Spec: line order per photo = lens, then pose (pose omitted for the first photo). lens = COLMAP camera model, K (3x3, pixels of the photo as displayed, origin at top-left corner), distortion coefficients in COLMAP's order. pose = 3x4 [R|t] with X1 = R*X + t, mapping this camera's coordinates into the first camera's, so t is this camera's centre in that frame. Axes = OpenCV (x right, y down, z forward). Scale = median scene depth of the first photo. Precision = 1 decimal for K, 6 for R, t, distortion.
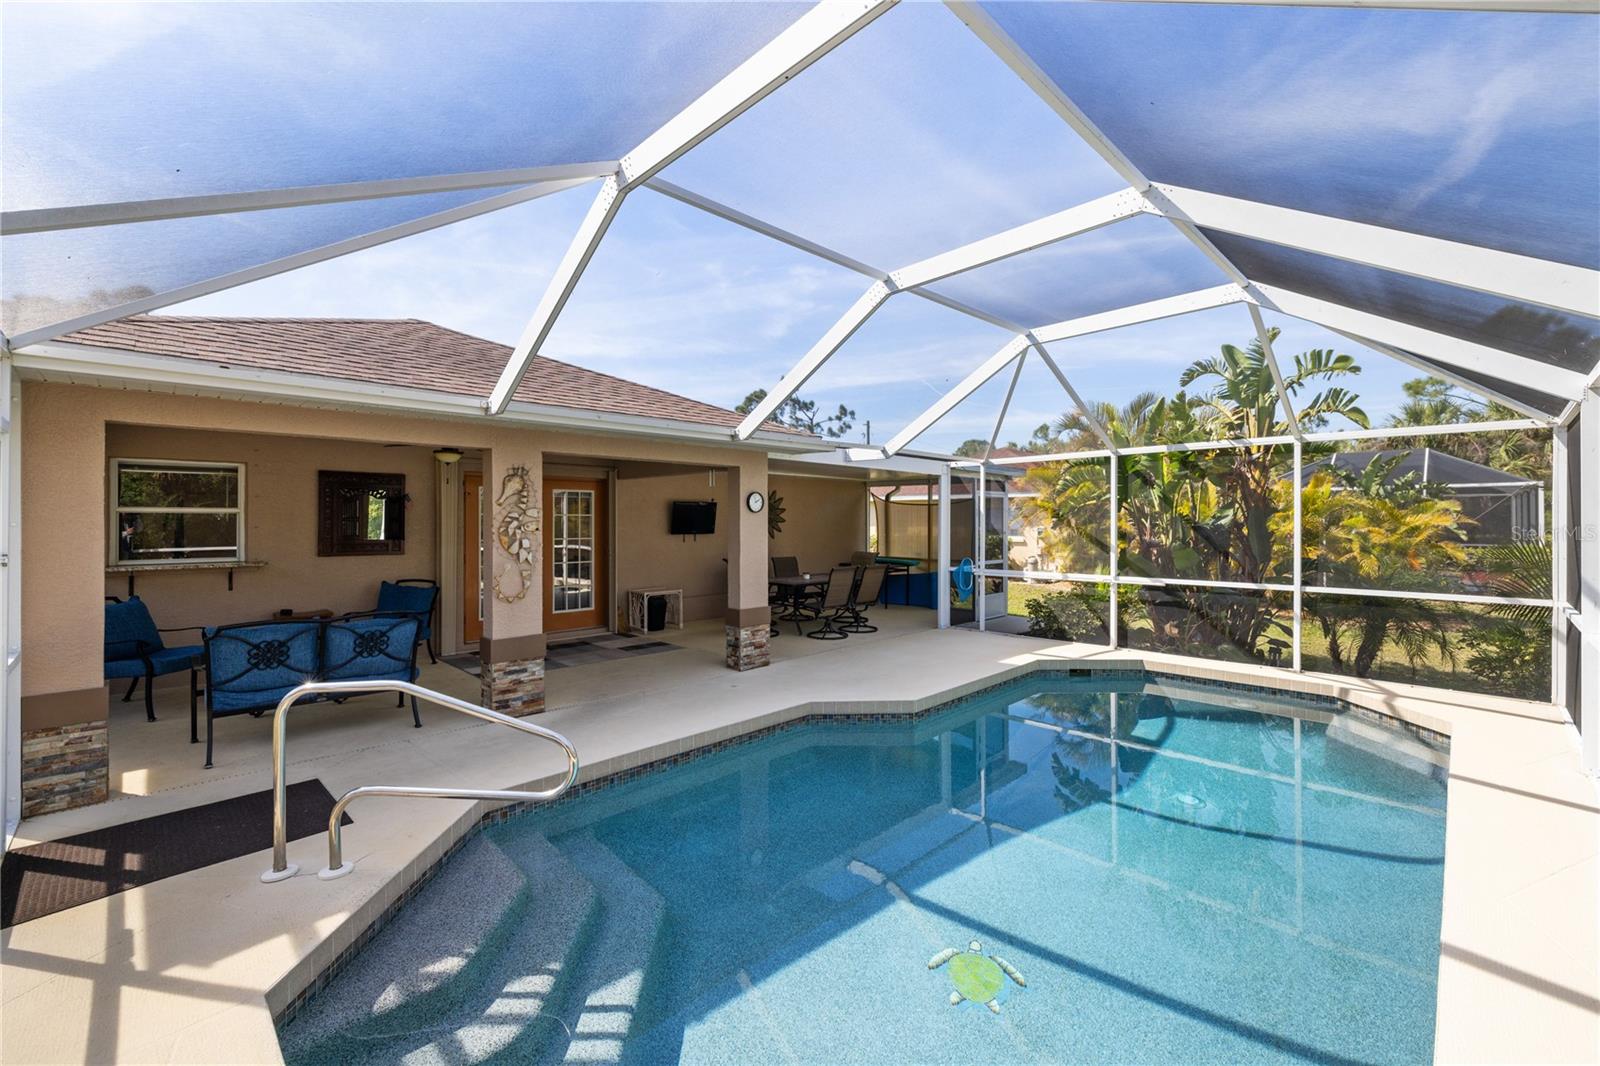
lens RADIAL K [[668.8, 0, 800.9], [0, 668.8, 521.4], [0, 0, 1]] dist [-0.001945, -0.000088]
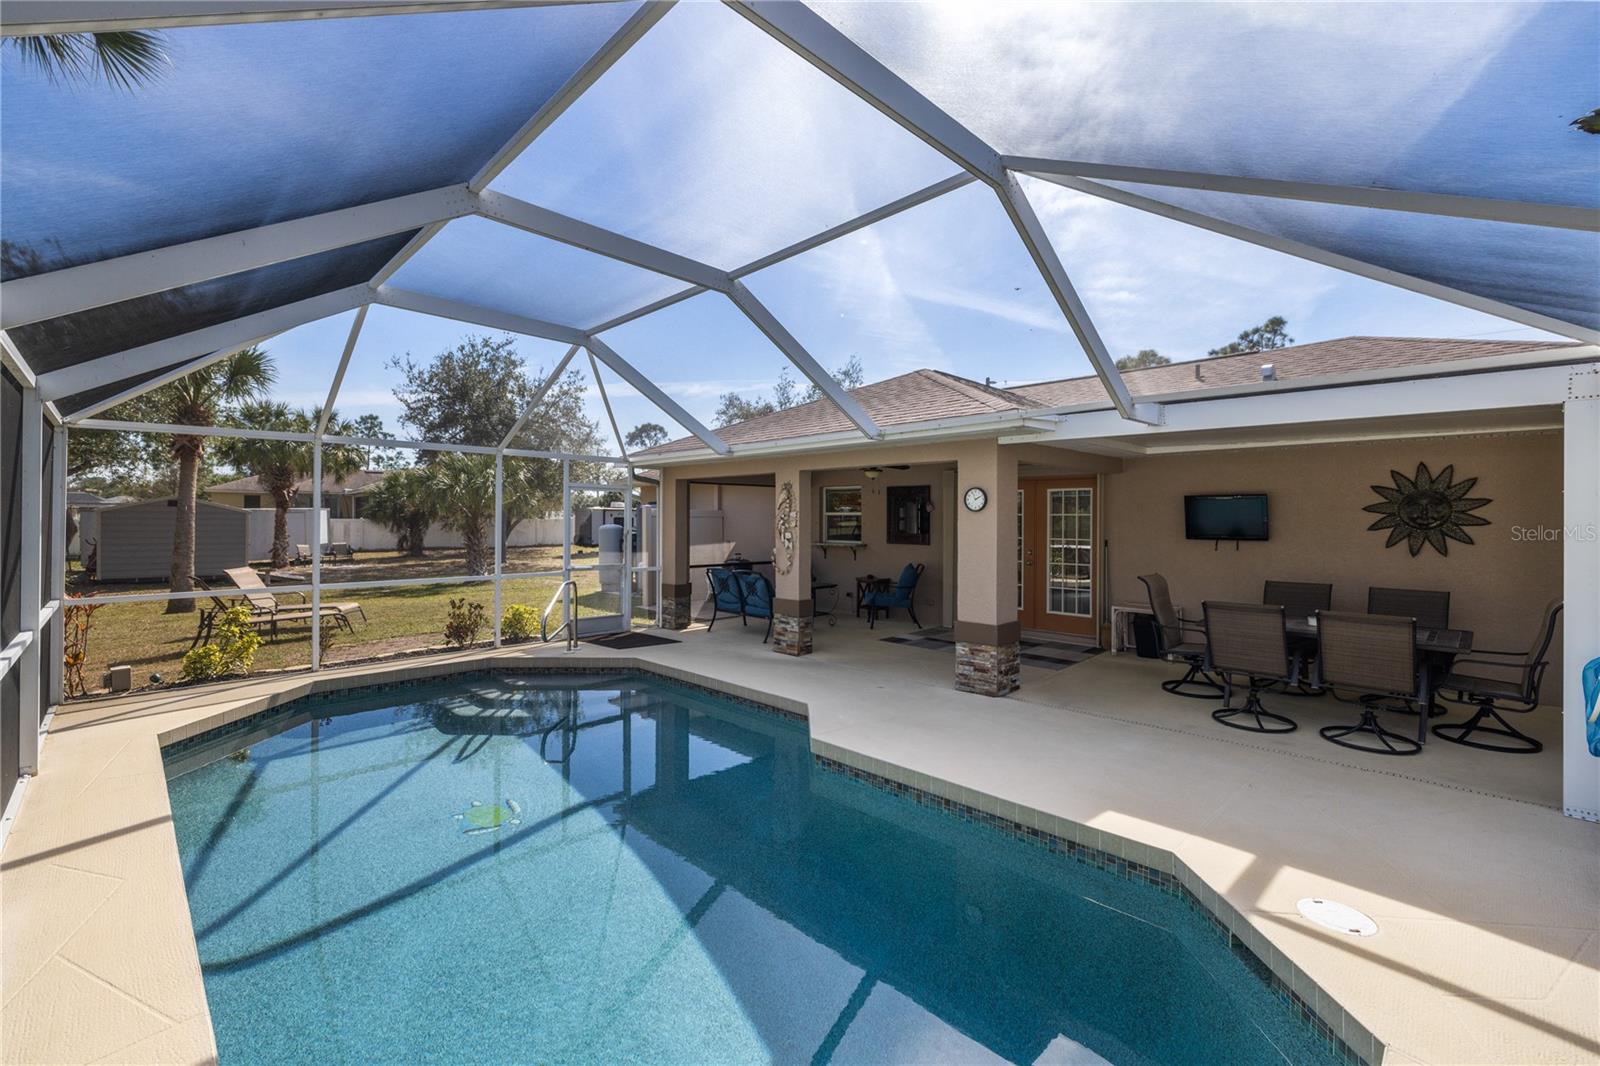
lens RADIAL K [[668.8, 0, 800.9], [0, 668.8, 521.4], [0, 0, 1]] dist [-0.001945, -0.000088]
pose [[-0.000102, 0.004772, -0.999989, 0.859146], [-0.003248, 0.999983, 0.004772, -0.004261], [0.999995, 0.003248, -0.000086, 0.847549]]
